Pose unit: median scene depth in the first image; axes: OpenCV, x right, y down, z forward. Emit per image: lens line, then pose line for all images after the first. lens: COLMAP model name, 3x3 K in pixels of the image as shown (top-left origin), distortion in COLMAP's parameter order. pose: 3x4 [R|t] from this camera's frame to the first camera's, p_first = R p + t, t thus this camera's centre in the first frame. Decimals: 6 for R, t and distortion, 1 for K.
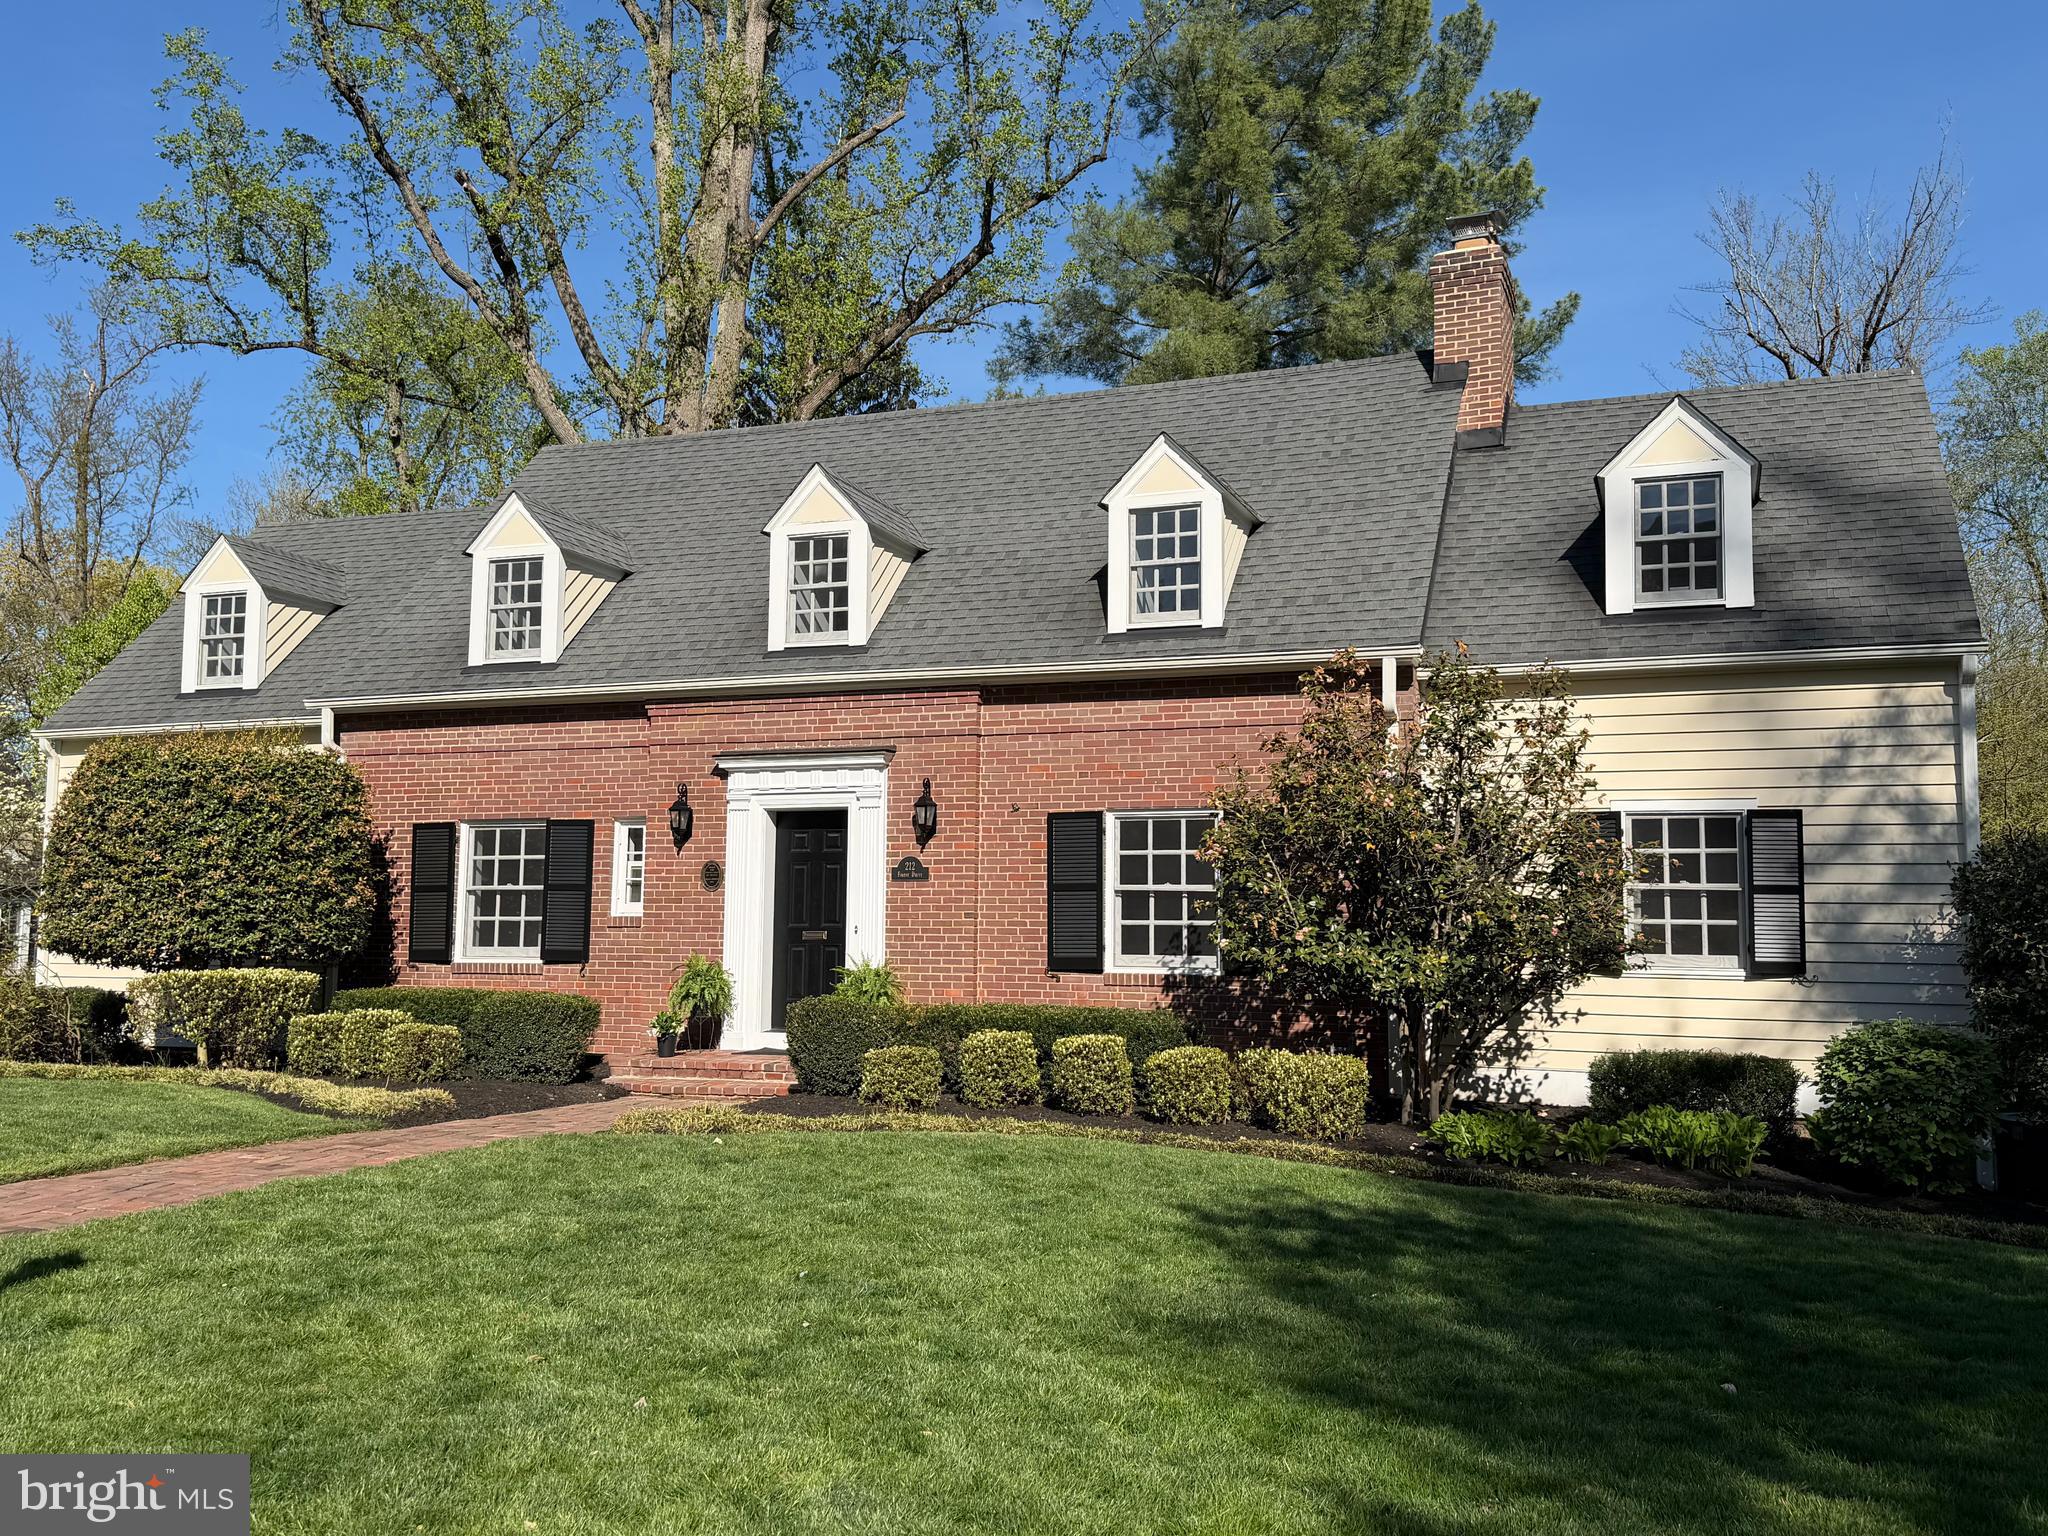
lens RADIAL K [[1742.9, 0, 1033.2], [0, 1742.9, 769.8], [0, 0, 1]] dist [0.068212, -0.065490]
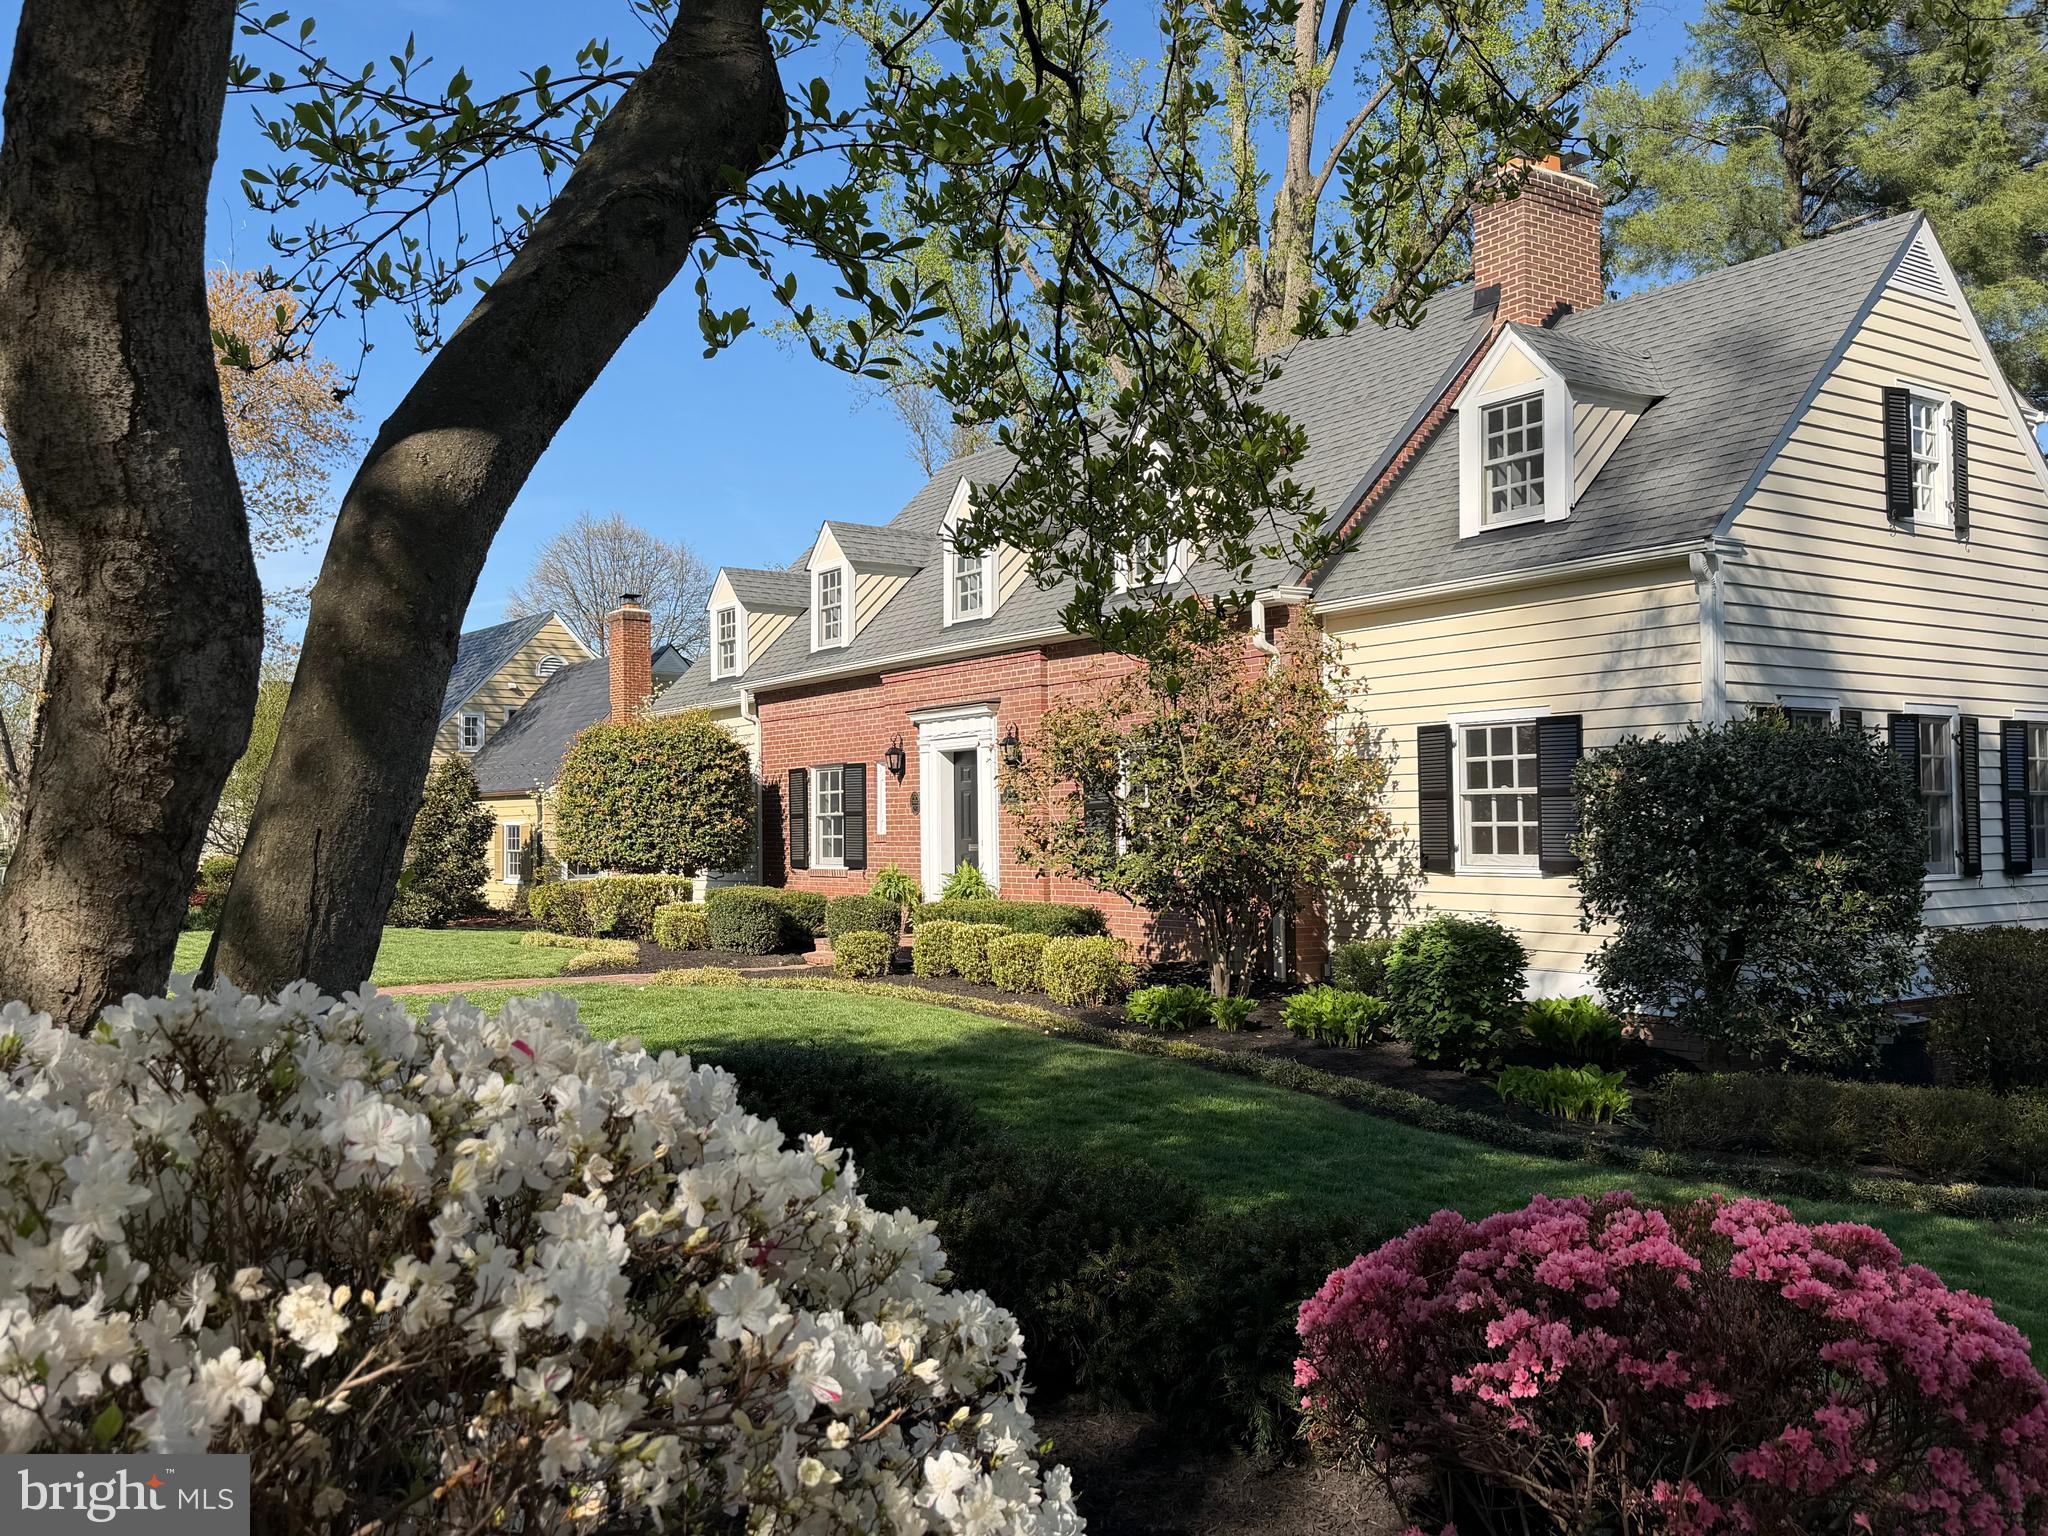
lens RADIAL K [[1742.9, 0, 1021.9], [0, 1742.9, 770.7], [0, 0, 1]] dist [0.068212, -0.065490]
pose [[0.825208, -0.039742, -0.563429, 0.617834], [0.071158, 0.996889, 0.033904, -0.002242], [0.560329, -0.068071, 0.825468, -0.036183]]
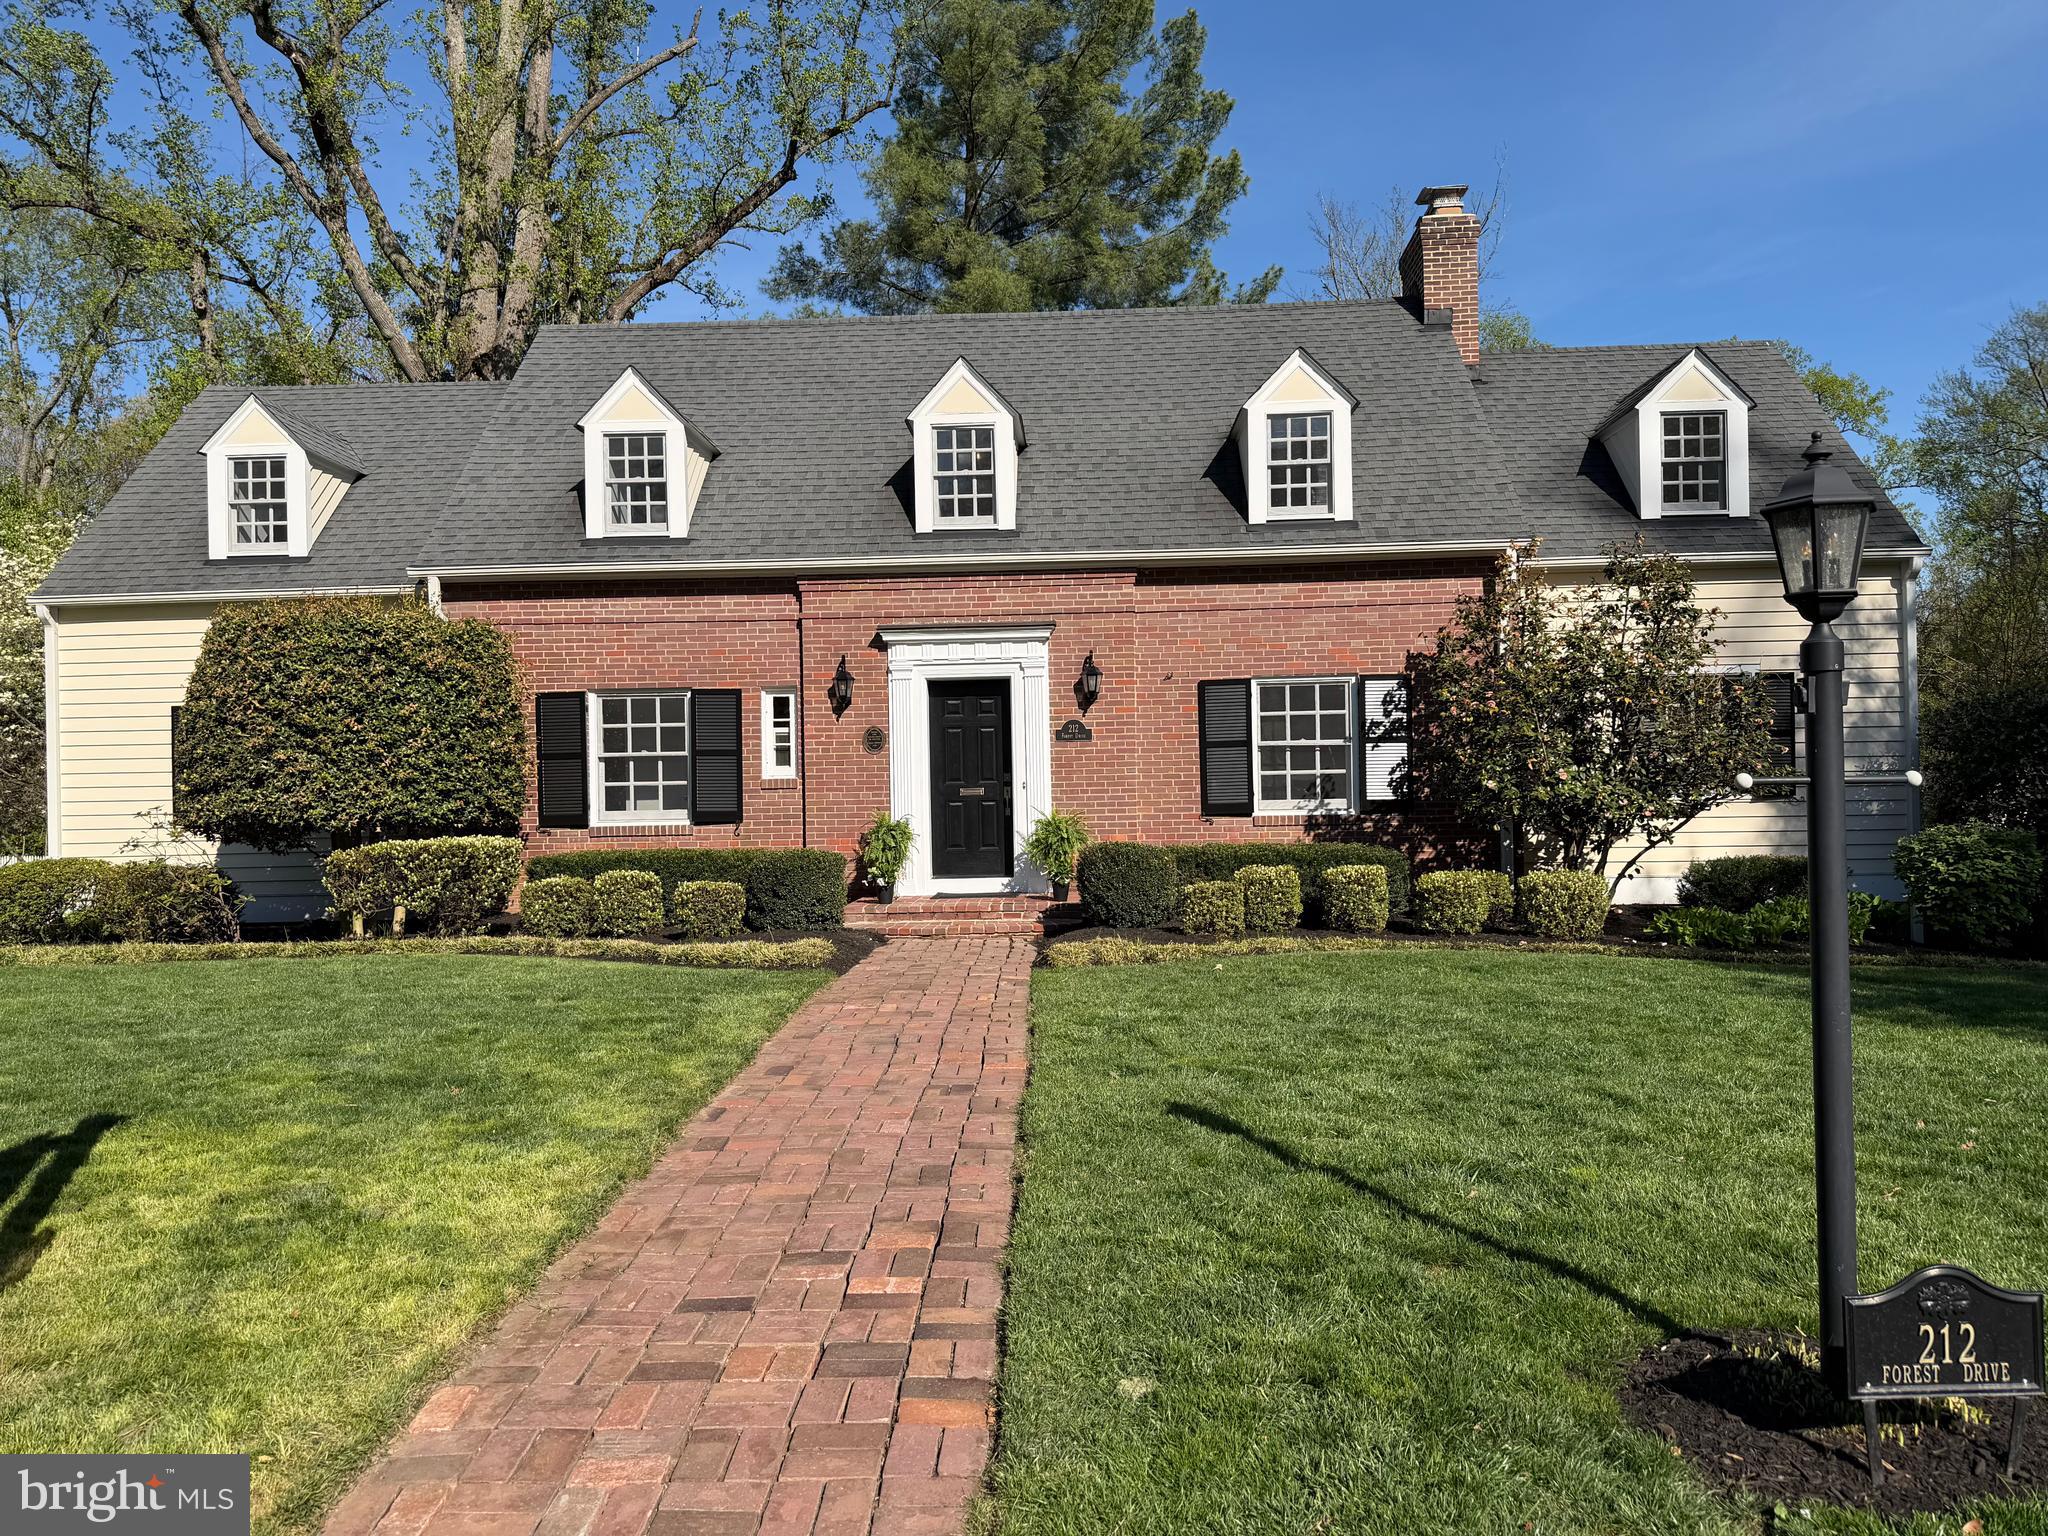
lens RADIAL K [[1439.4, 0, 1022.2], [0, 1439.4, 781.7], [0, 0, 1]] dist [0.053116, -0.061762]
pose [[0.950230, -0.023207, 0.310685, -0.372873], [-0.003286, 0.996420, 0.084478, 0.010659], [-0.311533, -0.081295, 0.946751, 0.119389]]
